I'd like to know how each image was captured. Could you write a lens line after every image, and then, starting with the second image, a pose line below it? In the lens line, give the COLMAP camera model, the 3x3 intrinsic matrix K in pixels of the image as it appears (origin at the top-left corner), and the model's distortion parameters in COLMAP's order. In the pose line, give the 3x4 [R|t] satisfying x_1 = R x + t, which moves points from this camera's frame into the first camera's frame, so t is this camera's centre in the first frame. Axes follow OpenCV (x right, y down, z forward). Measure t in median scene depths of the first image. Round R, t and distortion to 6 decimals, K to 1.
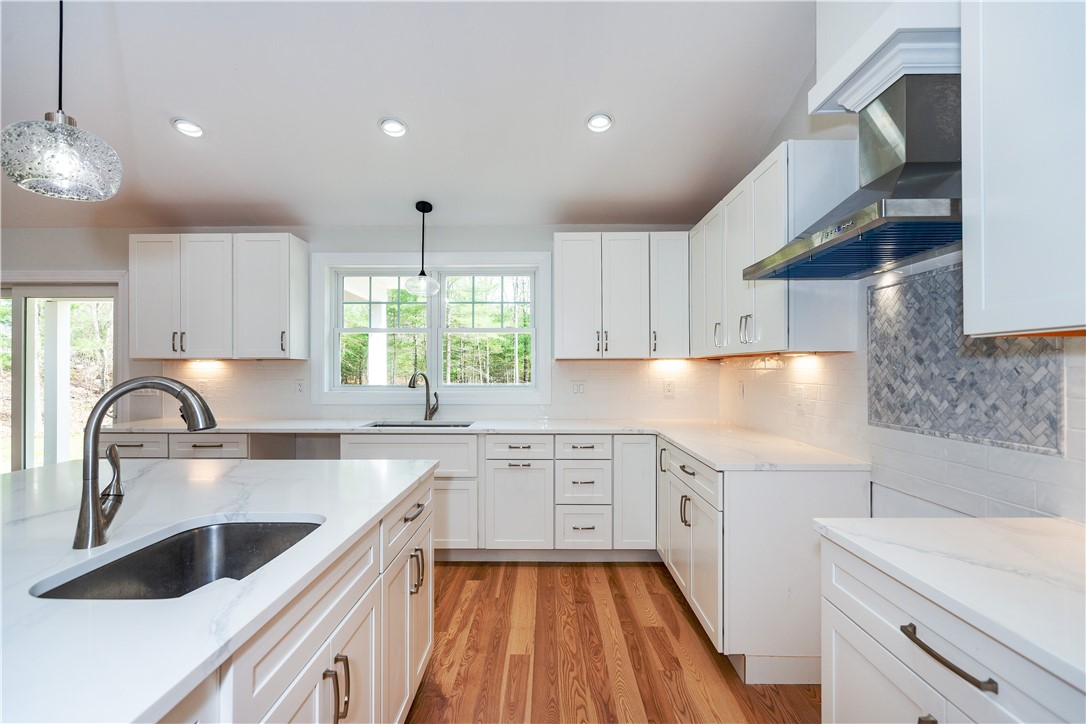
lens RADIAL K [[510.9, 0, 534.1], [0, 510.9, 365.5], [0, 0, 1]] dist [-0.003326, -0.000105]
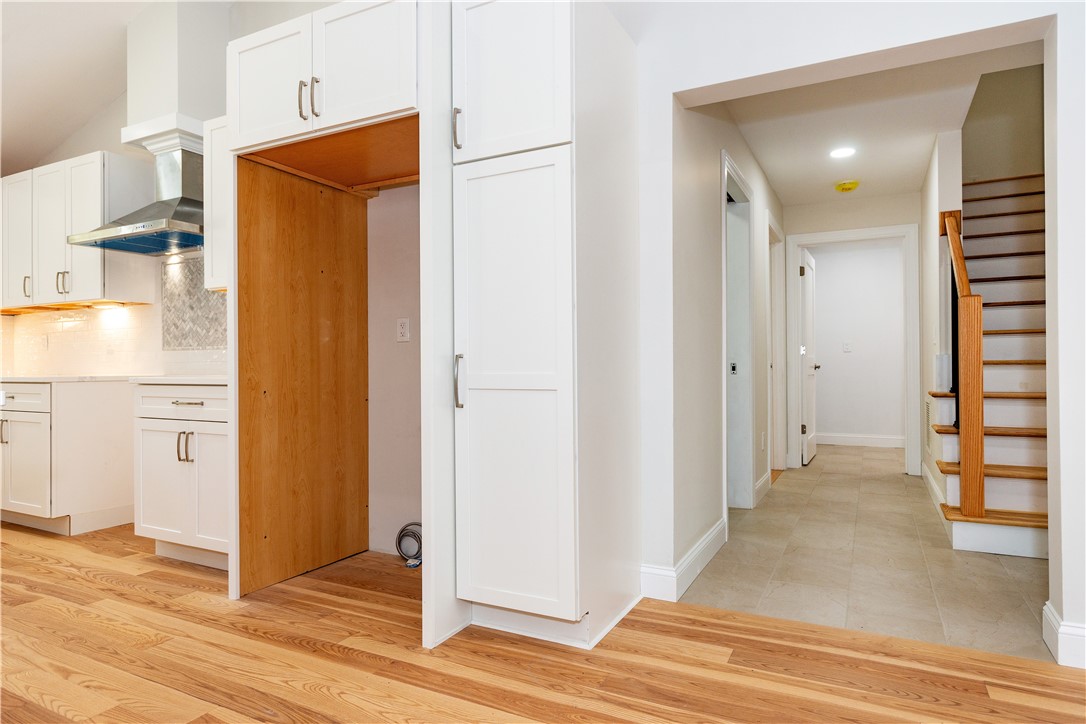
lens RADIAL K [[618.4, 0, 543.0], [0, 618.4, 362.0], [0, 0, 1]] dist [0.112439, -0.081478]
pose [[0.441492, 0.003907, 0.897257, -0.624706], [0.000221, 0.999990, -0.004463, 0.172974], [-0.897265, 0.002168, 0.441486, -0.977187]]
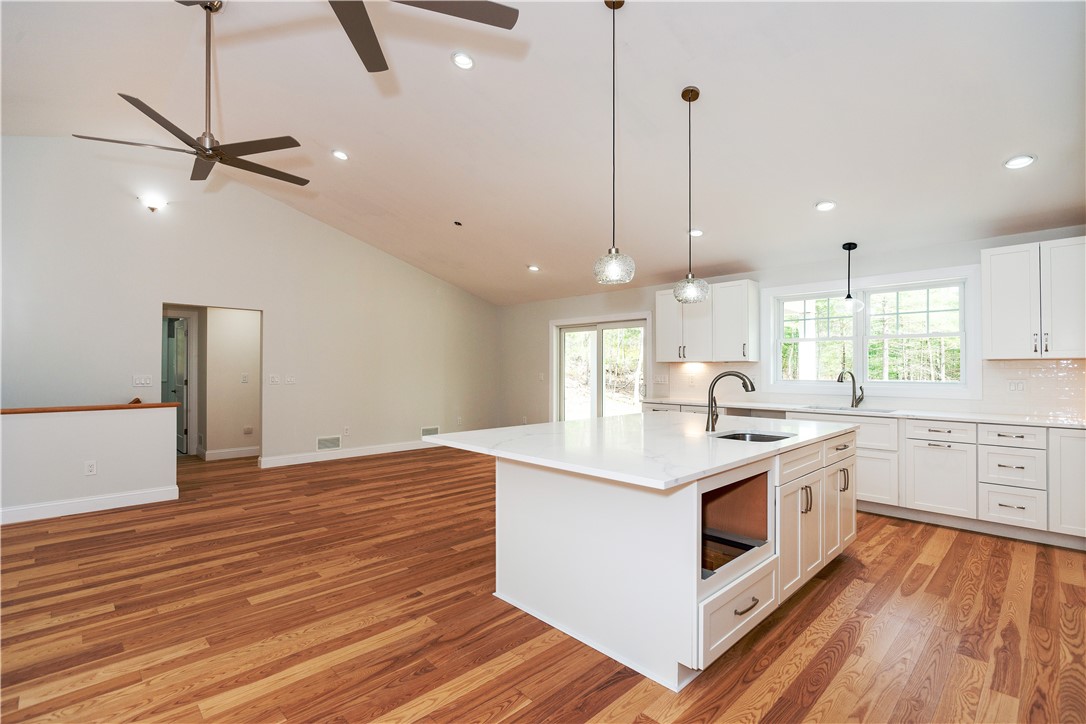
lens RADIAL K [[492.2, 0, 531.9], [0, 492.2, 364.2], [0, 0, 1]] dist [-0.001936, -0.000010]
pose [[0.701362, -0.004238, -0.712792, 0.219988], [0.004263, 0.999989, -0.001751, -0.009111], [0.712792, -0.001810, 0.701373, -0.931436]]
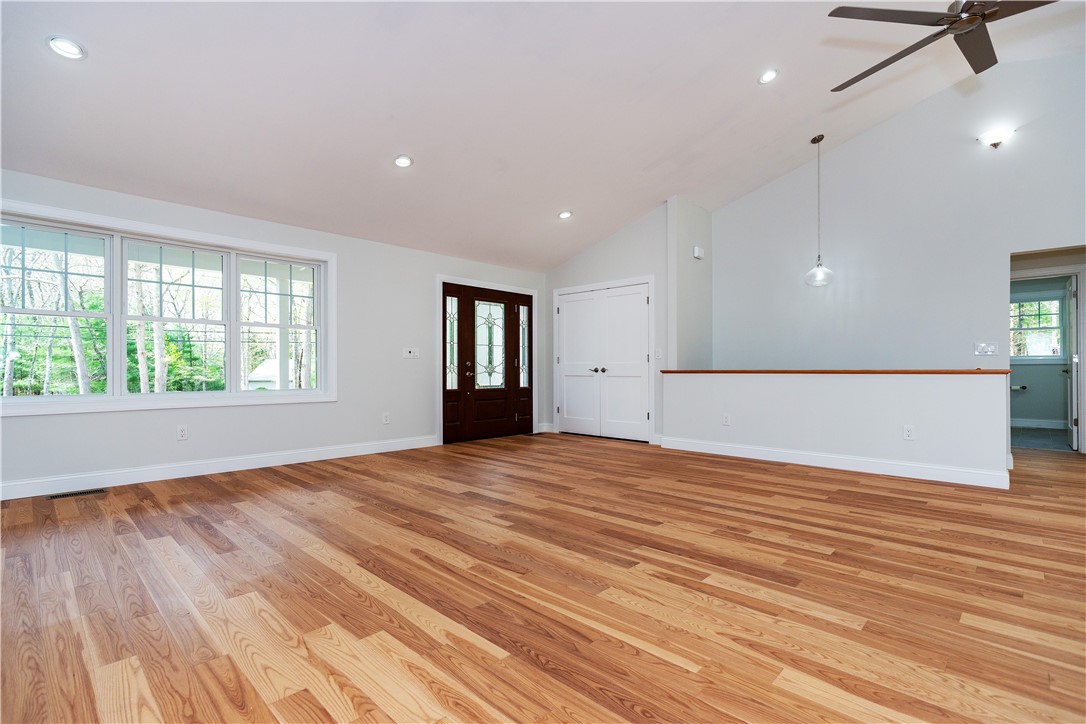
lens RADIAL K [[506.8, 0, 553.1], [0, 506.8, 359.9], [0, 0, 1]] dist [-0.000020, -0.000521]
pose [[-0.674844, -0.015850, -0.737790, -0.069319], [0.008488, 0.999536, -0.029236, 0.178196], [0.737912, -0.025992, -0.674396, -0.446068]]
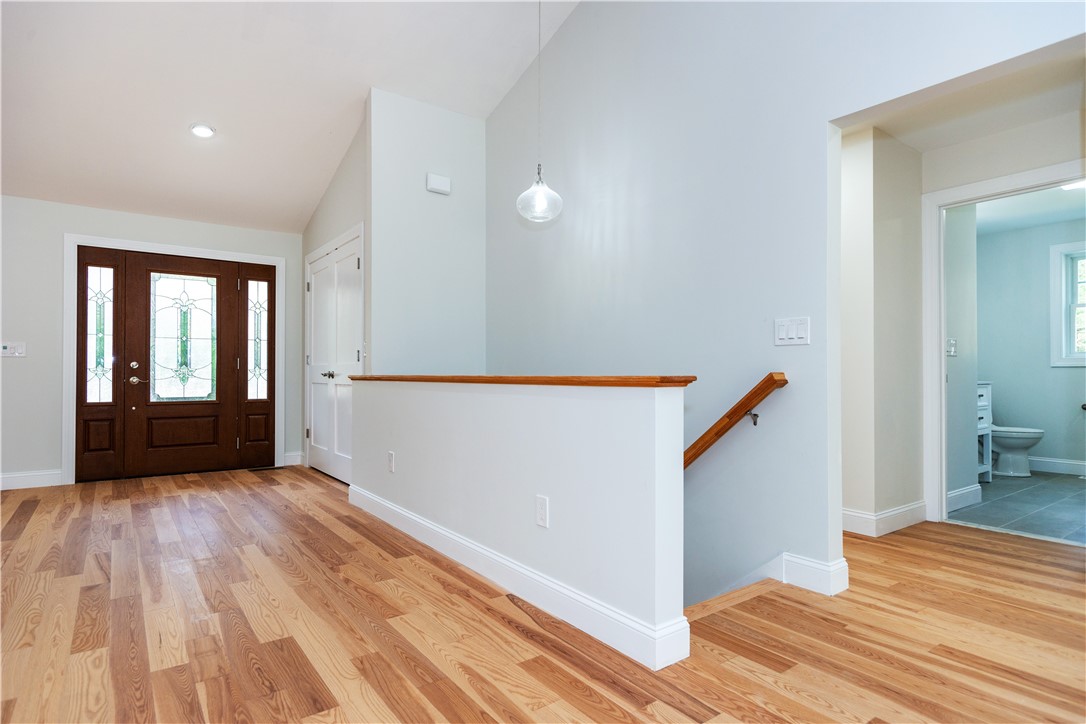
lens RADIAL K [[591.6, 0, 575.2], [0, 591.6, 373.0], [0, 0, 1]] dist [0.002166, 0.001252]
pose [[-0.779207, 0.000192, -0.626766, -2.005764], [0.006706, 0.999945, -0.008032, 0.172274], [0.626730, -0.010462, -0.779166, 0.218345]]
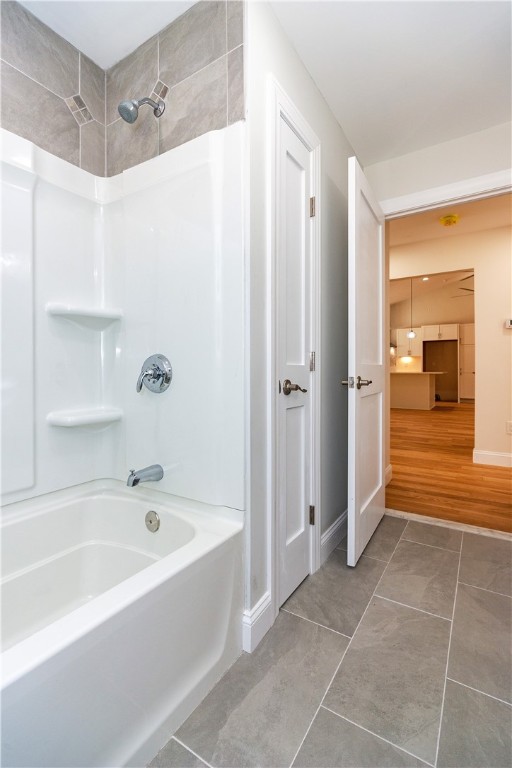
lens RADIAL K [[352.8, 0, 257.1], [0, 352.8, 376.6], [0, 0, 1]] dist [-0.000888, 0.000028]
pose [[0.525421, -0.019907, 0.850610, -5.635748], [-0.003180, 0.999673, 0.025360, 0.144579], [-0.850837, -0.016029, 0.525186, -0.464054]]
